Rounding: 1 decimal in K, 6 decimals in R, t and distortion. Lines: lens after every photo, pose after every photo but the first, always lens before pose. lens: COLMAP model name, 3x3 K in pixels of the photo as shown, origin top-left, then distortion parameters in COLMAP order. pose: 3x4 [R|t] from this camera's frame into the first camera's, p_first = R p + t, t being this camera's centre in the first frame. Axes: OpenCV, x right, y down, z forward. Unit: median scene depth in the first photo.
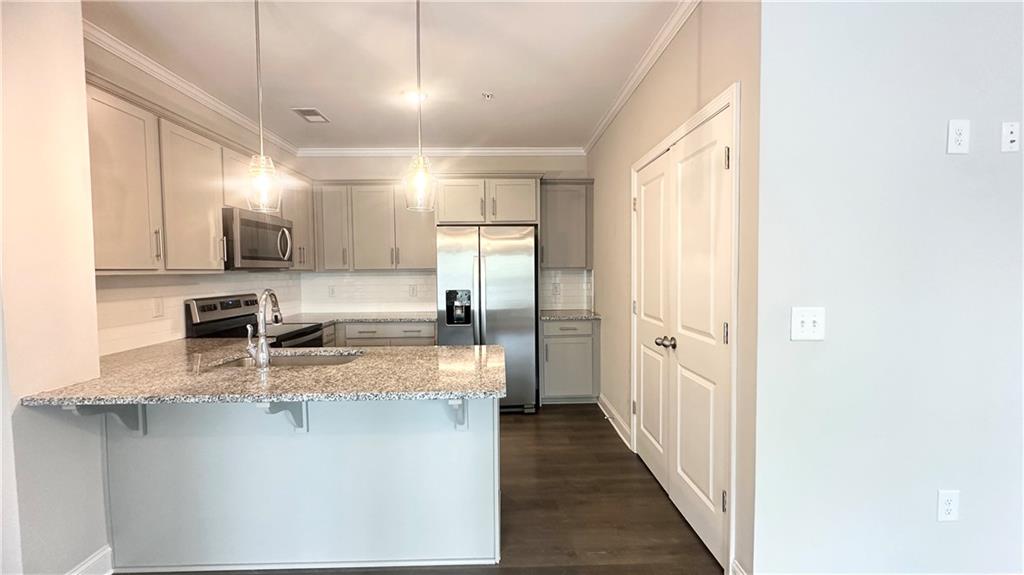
lens RADIAL K [[408.3, 0, 511.6], [0, 408.3, 286.9], [0, 0, 1]] dist [-0.003830, 0.000890]
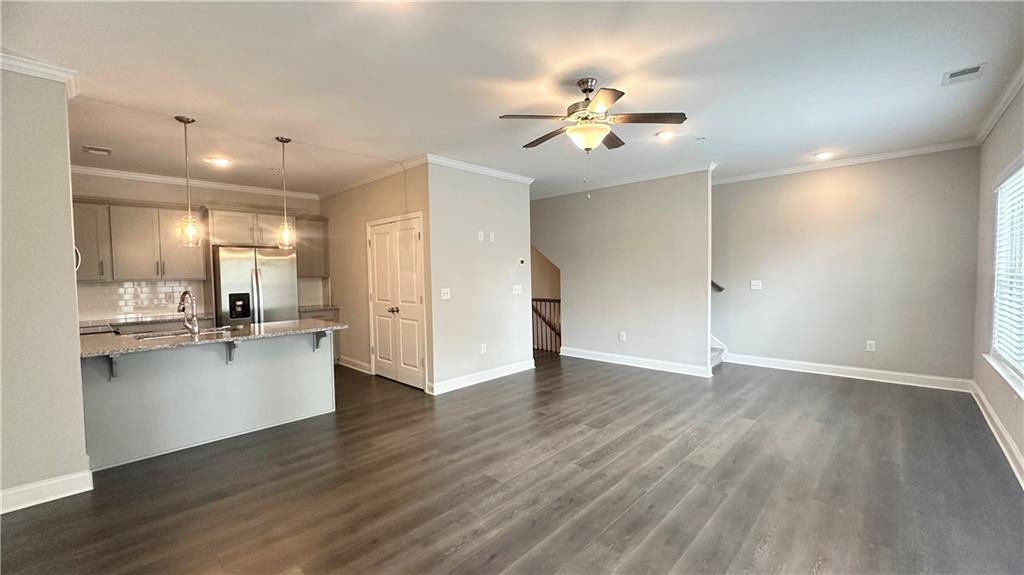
lens RADIAL K [[408.3, 0, 510.9], [0, 408.3, 284.5], [0, 0, 1]] dist [-0.003830, 0.000890]
pose [[0.711277, -0.024964, 0.702468, -0.596171], [0.040386, 0.999170, -0.005383, 0.029556], [-0.701750, 0.032199, 0.711695, -0.846422]]
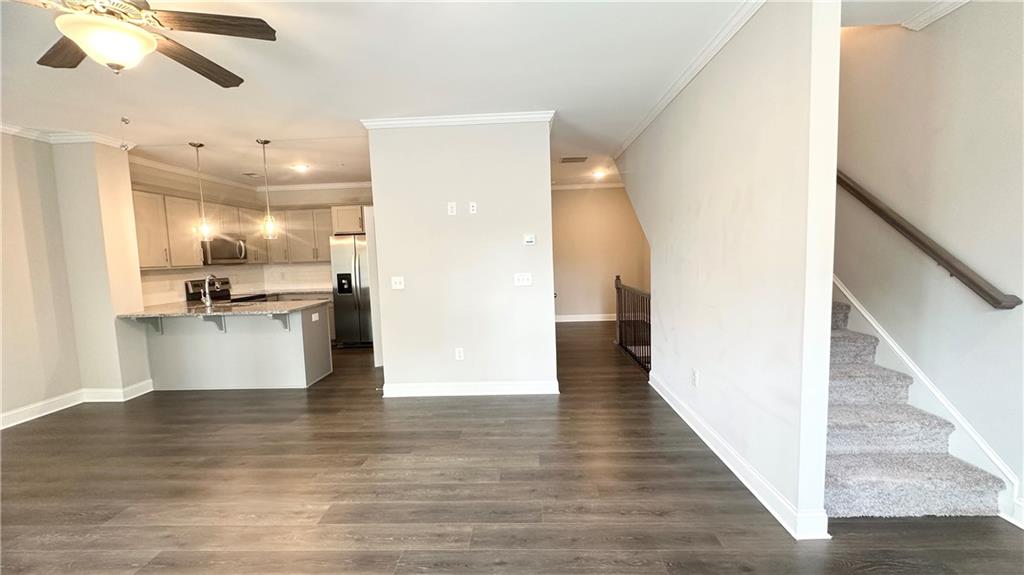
lens RADIAL K [[408.3, 0, 511.1], [0, 408.3, 286.7], [0, 0, 1]] dist [-0.003830, 0.000890]
pose [[0.997678, -0.018664, -0.065495, 0.888596], [0.021280, 0.998994, 0.039472, 0.013529], [0.064693, -0.040774, 0.997072, -0.848645]]
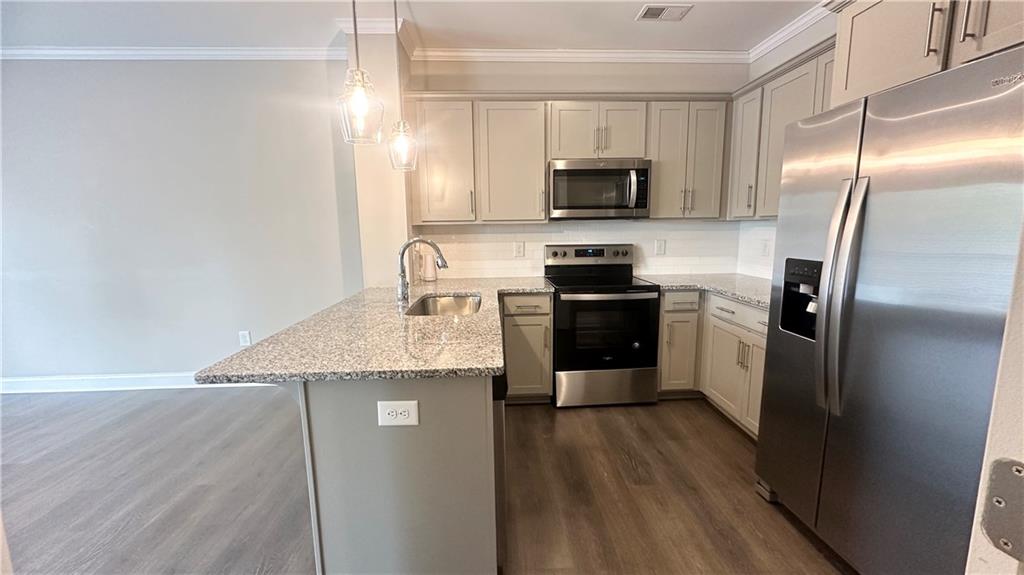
lens RADIAL K [[408.3, 0, 515.6], [0, 408.3, 289.0], [0, 0, 1]] dist [-0.003830, 0.000890]
pose [[0.039667, 0.158073, -0.986630, 0.410061], [-0.030499, 0.987139, 0.156928, -0.027652], [0.998747, 0.023867, 0.043978, 0.877911]]
